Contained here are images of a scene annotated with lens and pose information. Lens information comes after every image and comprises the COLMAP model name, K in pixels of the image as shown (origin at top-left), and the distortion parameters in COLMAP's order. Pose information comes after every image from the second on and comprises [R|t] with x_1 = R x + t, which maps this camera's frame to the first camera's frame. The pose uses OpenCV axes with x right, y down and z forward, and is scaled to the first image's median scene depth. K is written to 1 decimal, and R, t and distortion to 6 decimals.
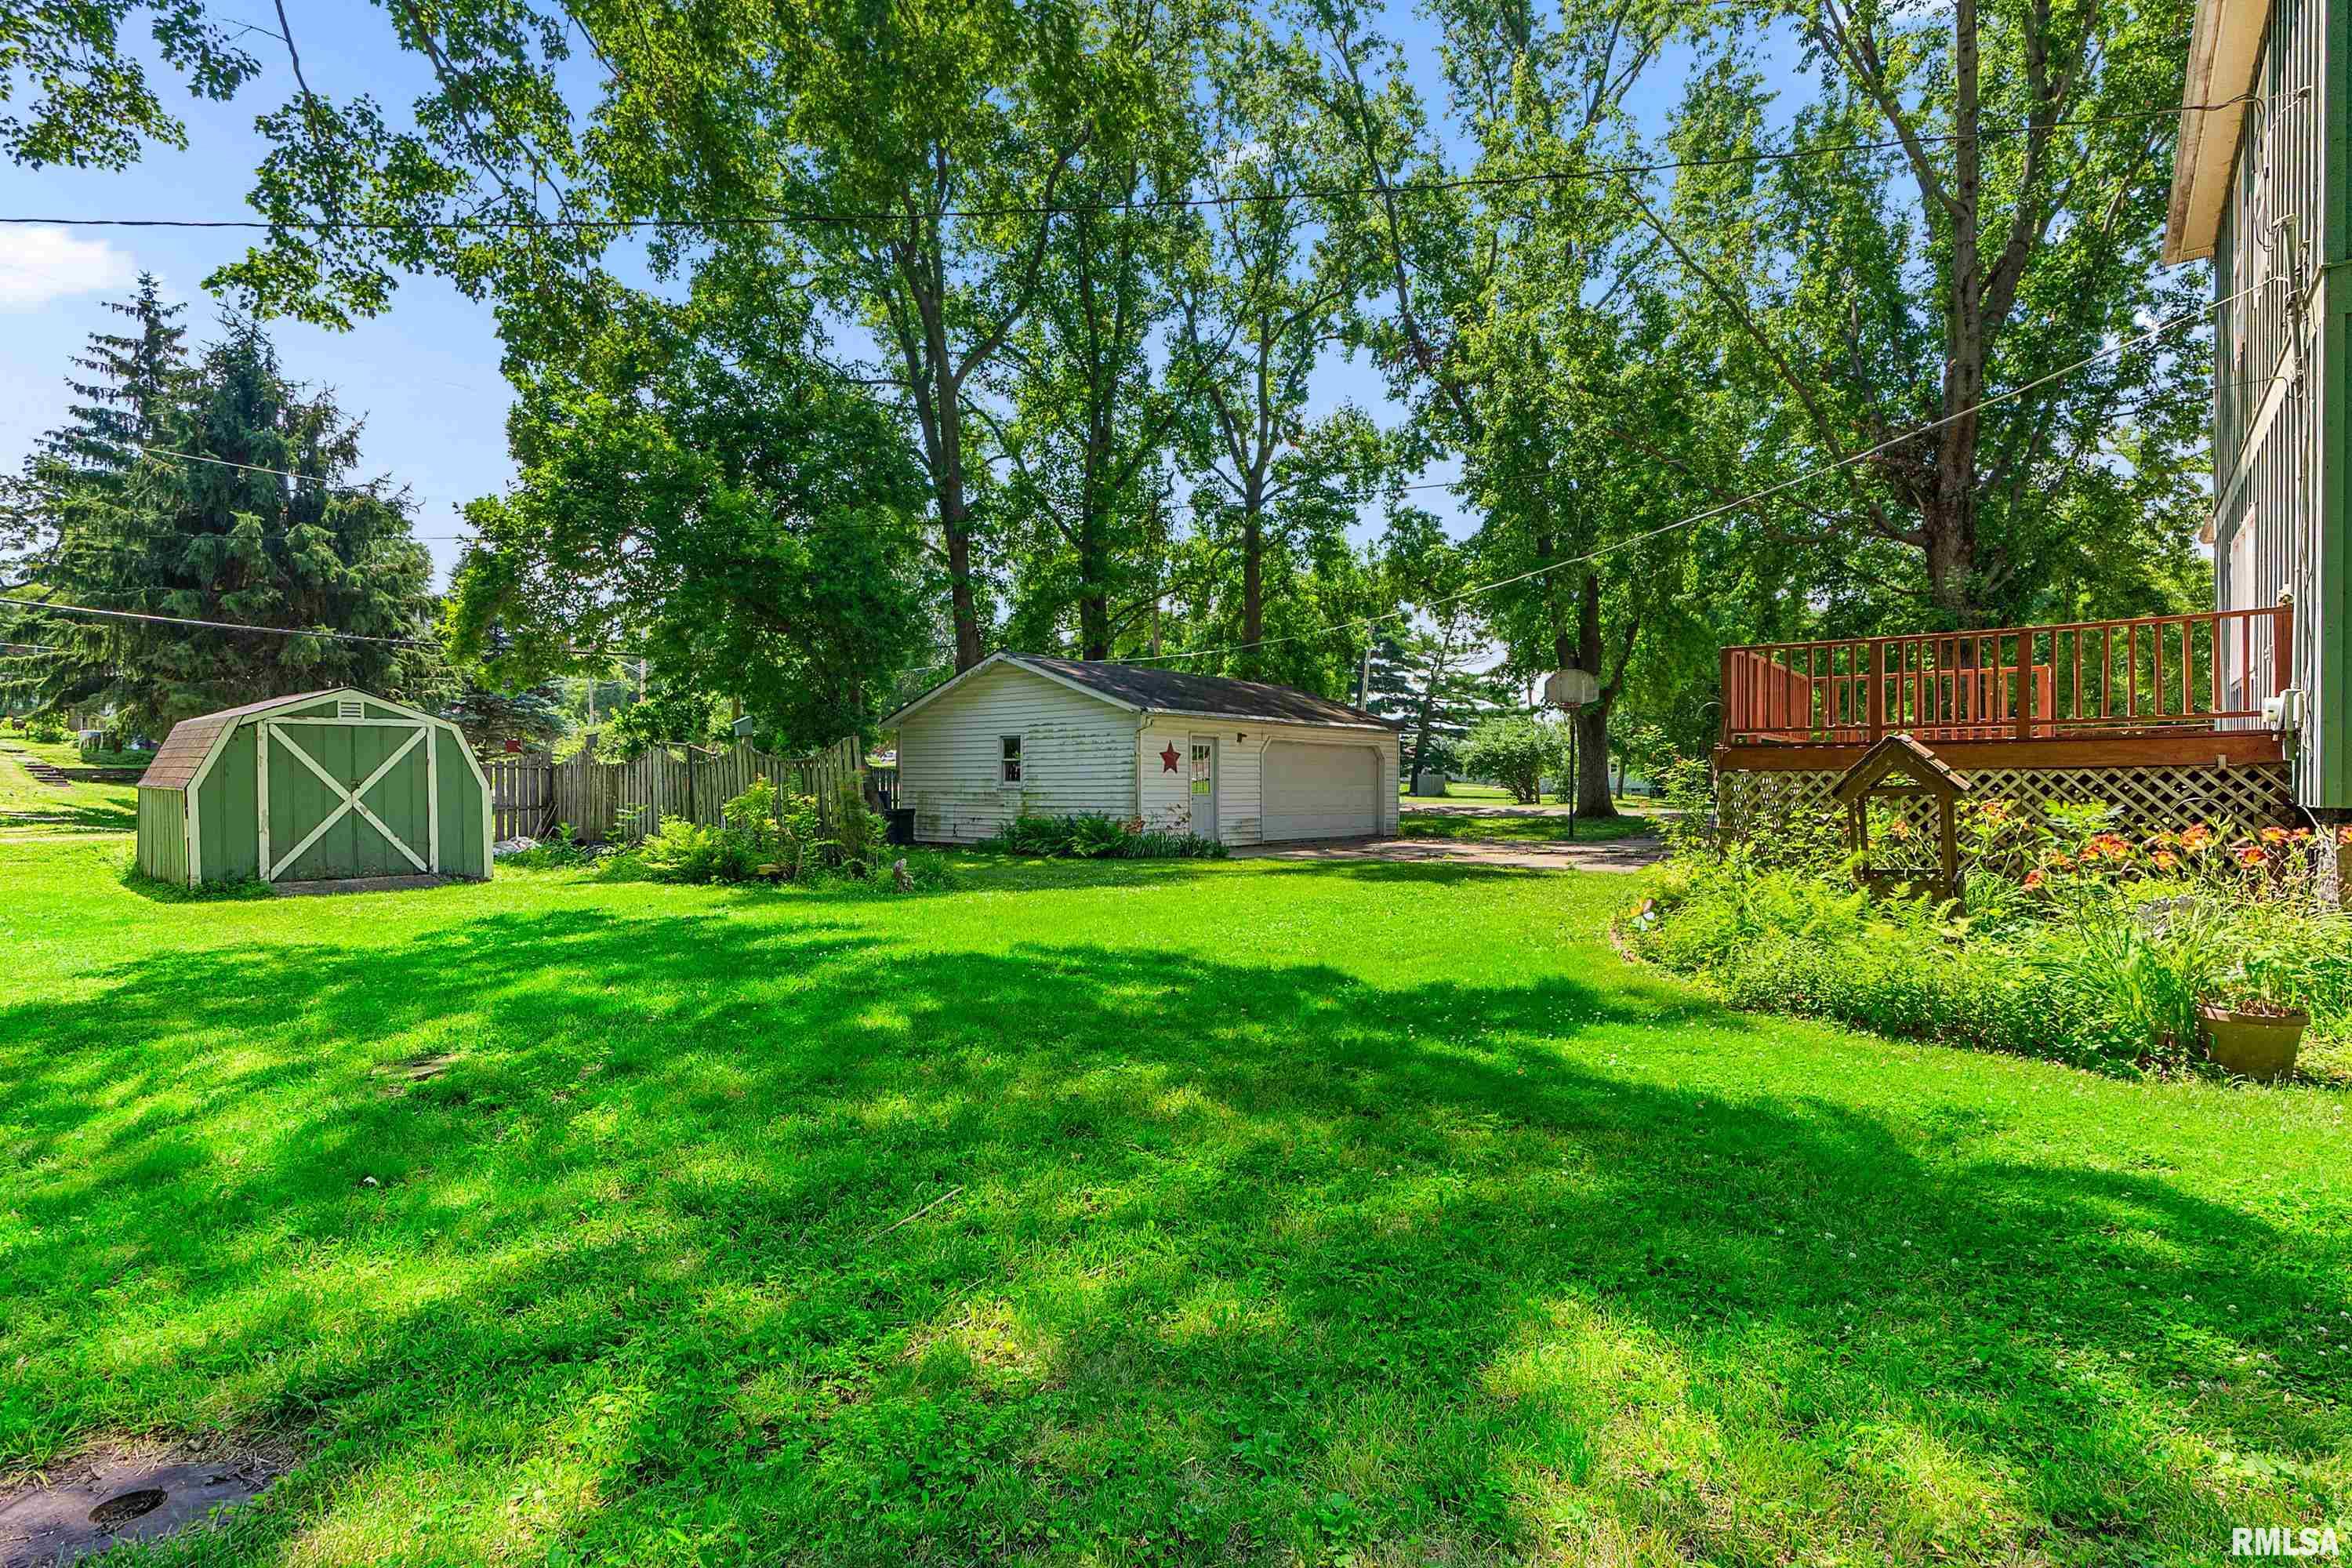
lens RADIAL K [[1157.7, 0, 1188.3], [0, 1157.7, 797.0], [0, 0, 1]] dist [-0.001047, -0.000707]
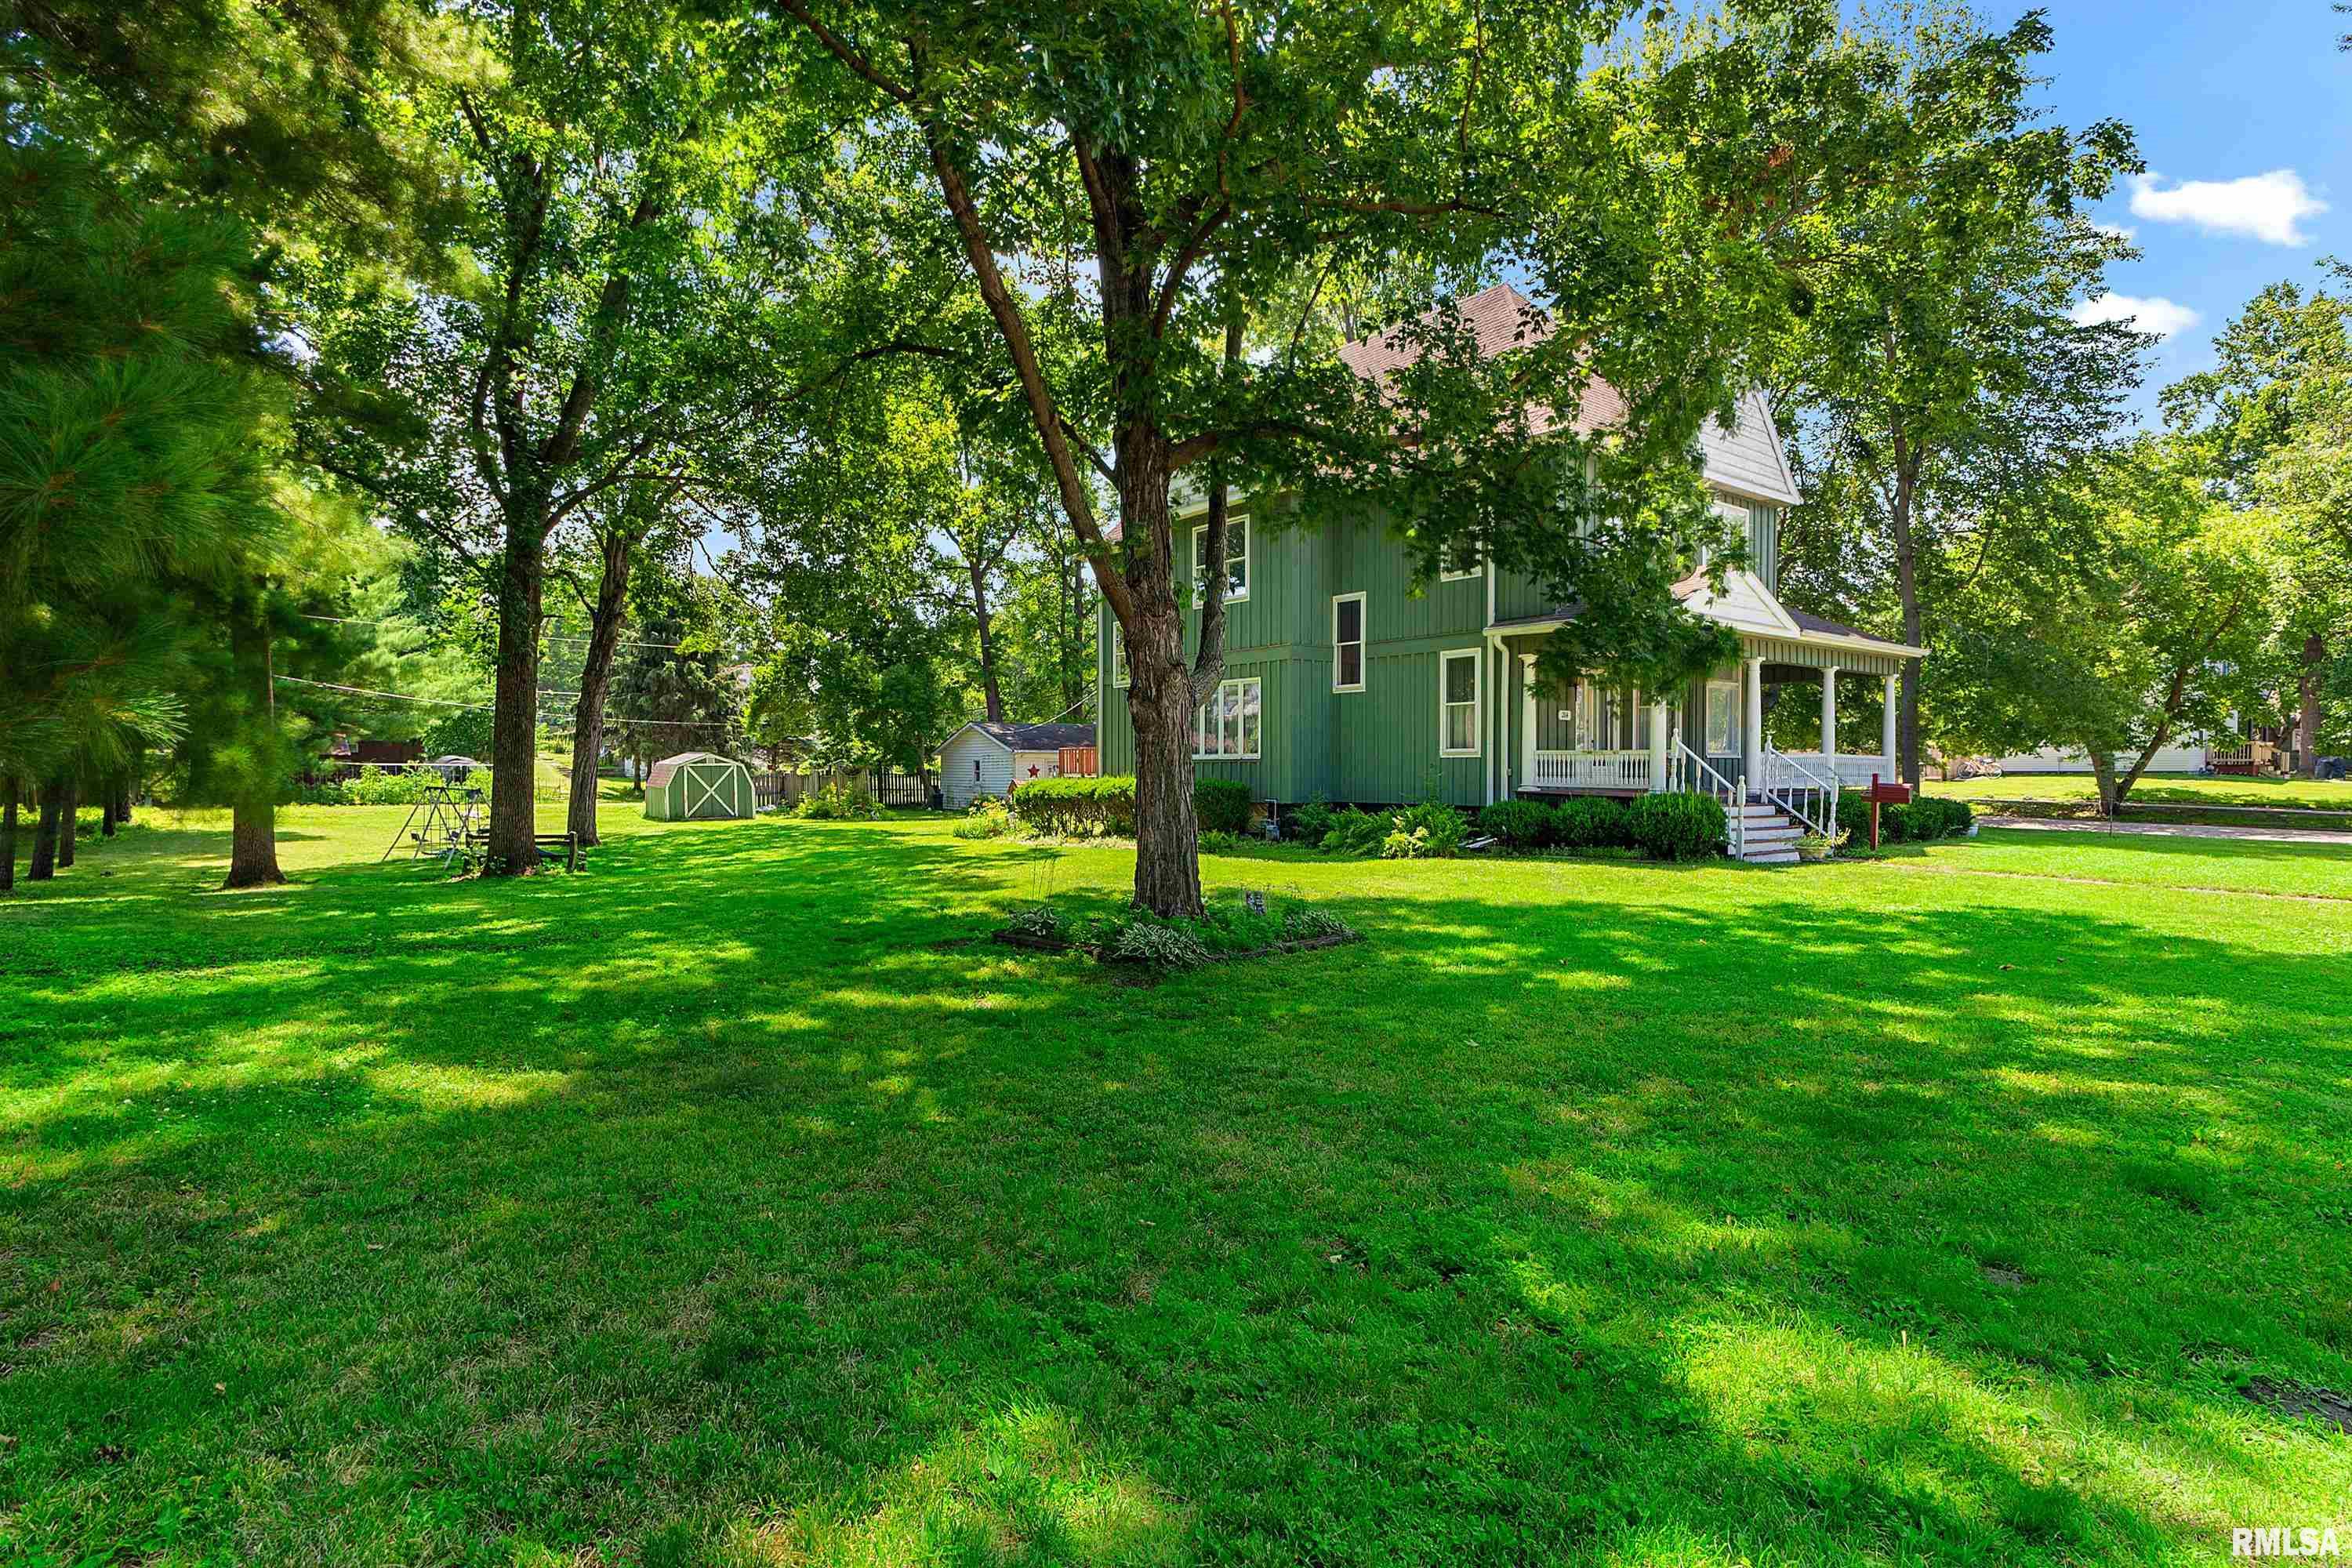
lens RADIAL K [[1157.7, 0, 1167.0], [0, 1157.7, 783.2], [0, 0, 1]] dist [-0.001047, -0.000707]
pose [[0.969135, 0.001473, -0.246525, 0.905633], [-0.000658, 0.999994, 0.003388, -0.021047], [0.246529, -0.003121, 0.969130, -1.260068]]
